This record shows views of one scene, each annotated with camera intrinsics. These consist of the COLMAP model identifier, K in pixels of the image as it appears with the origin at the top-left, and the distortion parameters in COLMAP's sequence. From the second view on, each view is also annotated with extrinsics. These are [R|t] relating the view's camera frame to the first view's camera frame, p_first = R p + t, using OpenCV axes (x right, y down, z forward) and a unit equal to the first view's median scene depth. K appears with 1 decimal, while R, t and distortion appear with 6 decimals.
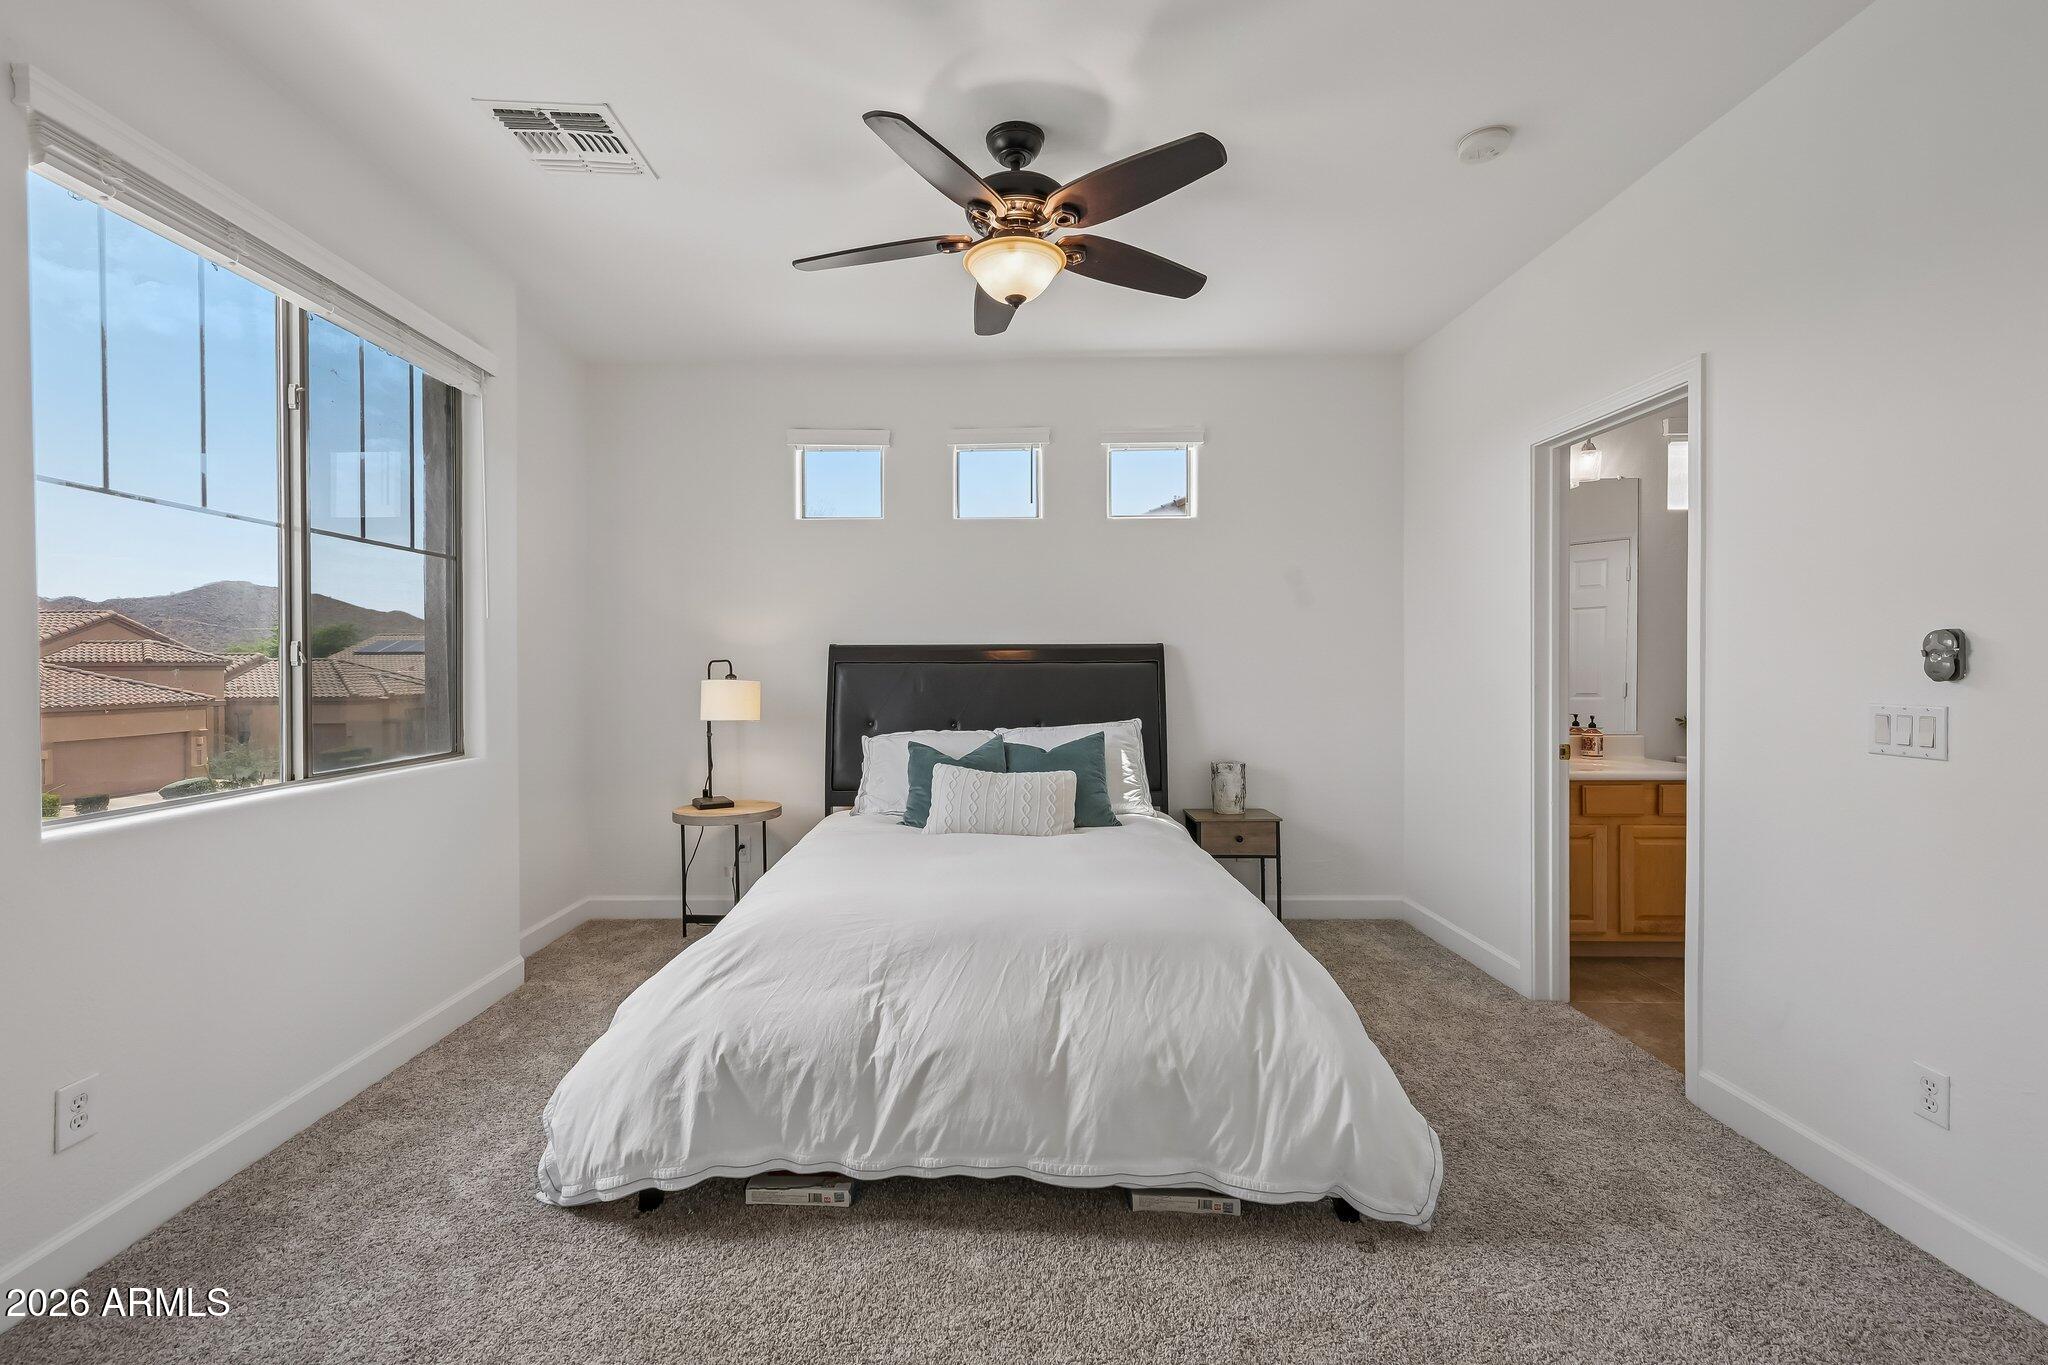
lens RADIAL K [[849.5, 0, 1024.0], [0, 849.5, 682.5], [0, 0, 1]] dist [0.001017, 0.000085]
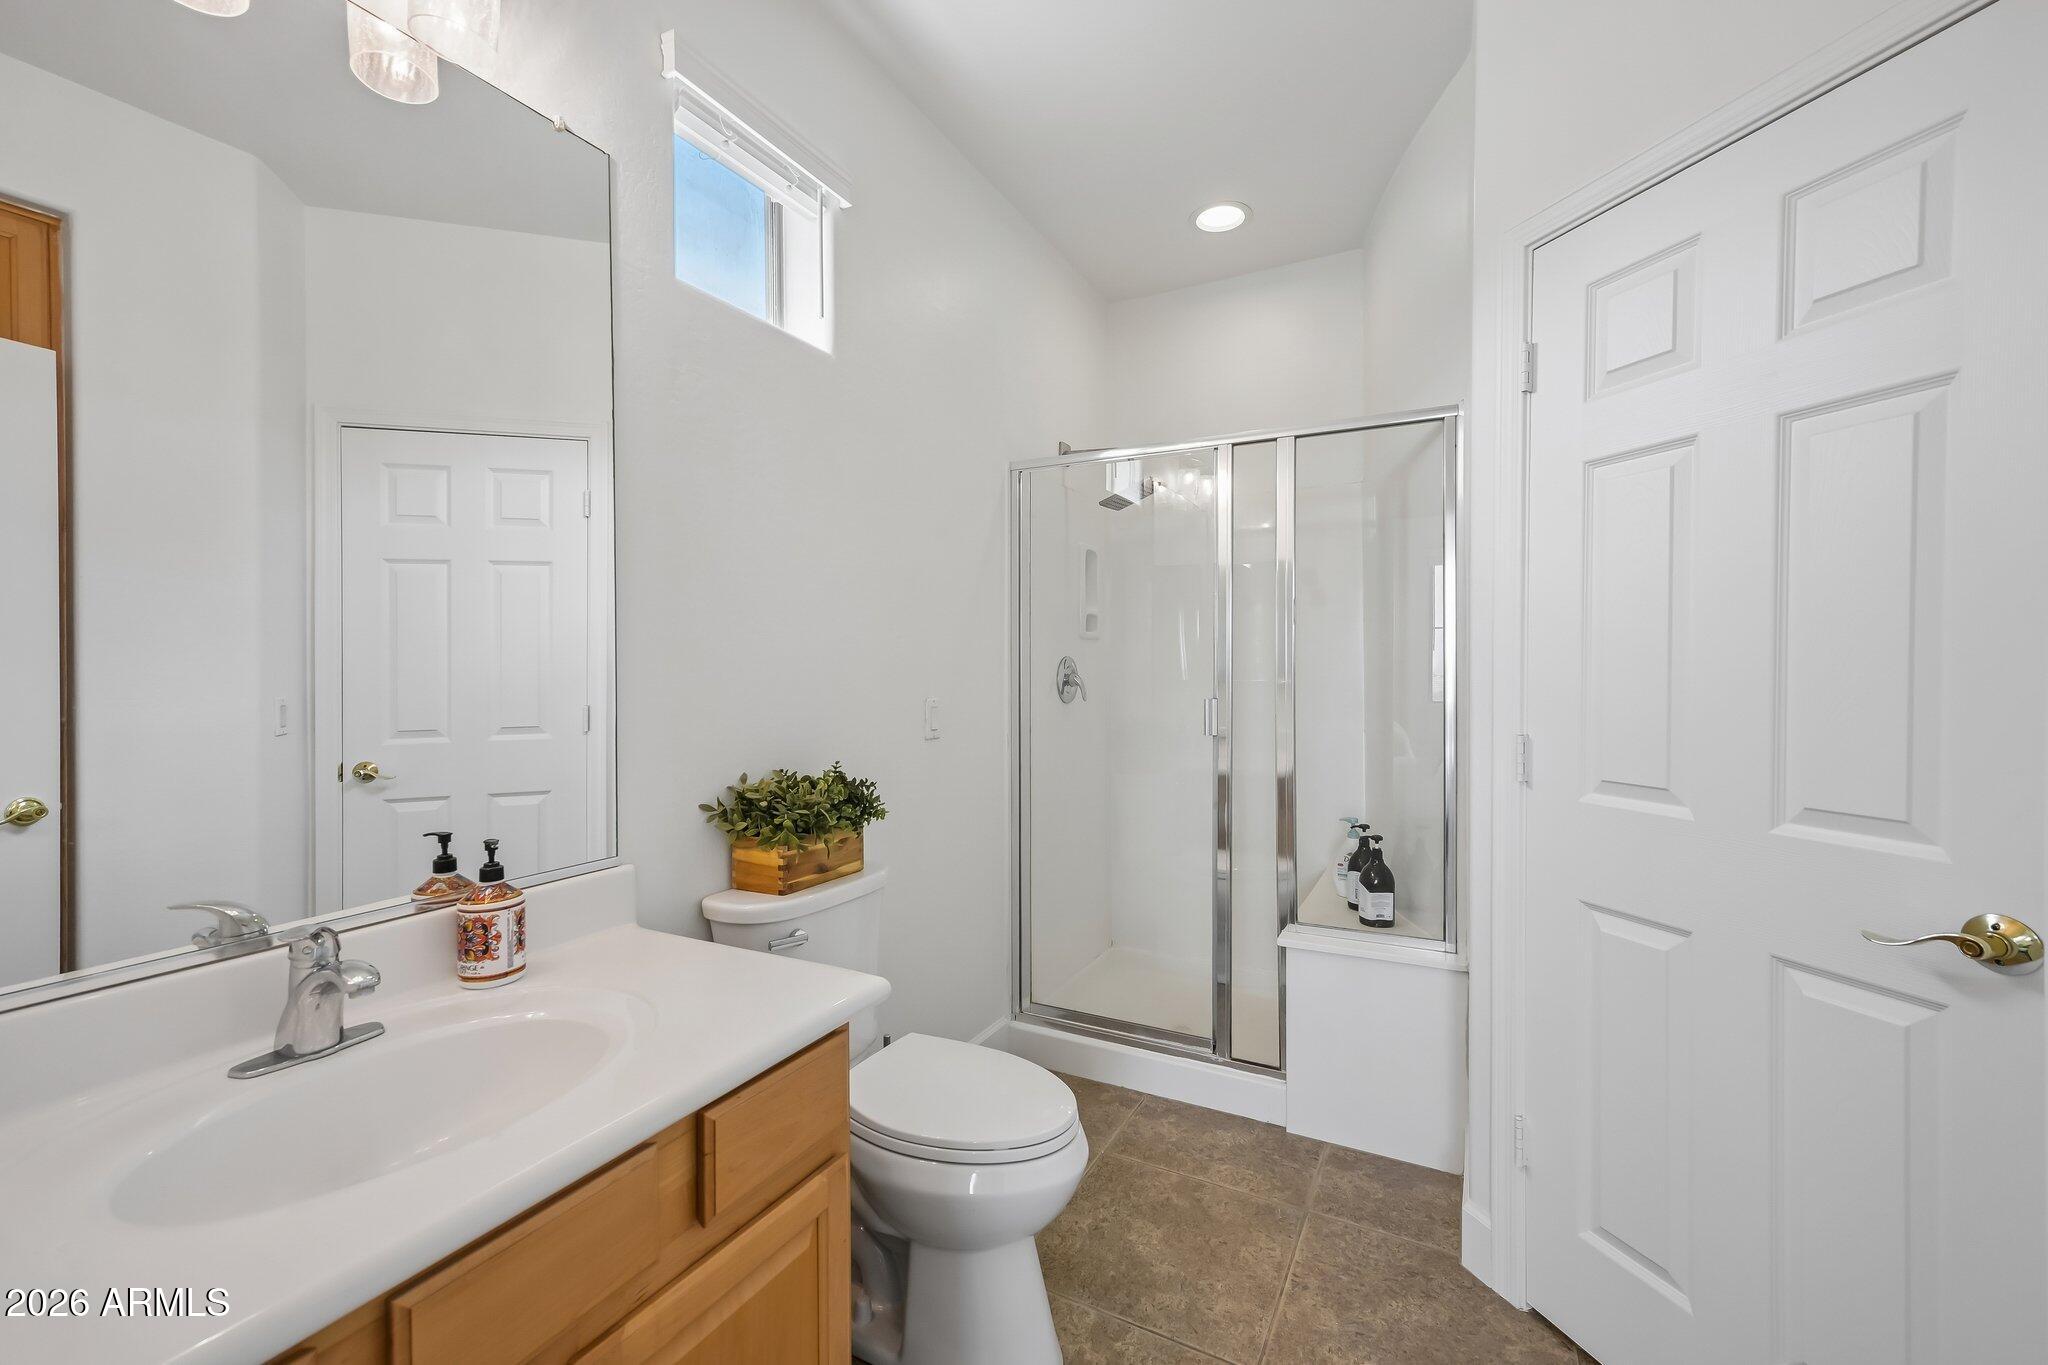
lens RADIAL K [[876.9, 0, 1024.0], [0, 876.9, 682.5], [0, 0, 1]] dist [0.000205, 0.000030]
pose [[0.473670, -0.013795, 0.880594, 0.481521], [0.016335, 0.999843, 0.006876, -0.018309], [-0.880551, 0.011128, 0.473821, 0.678505]]
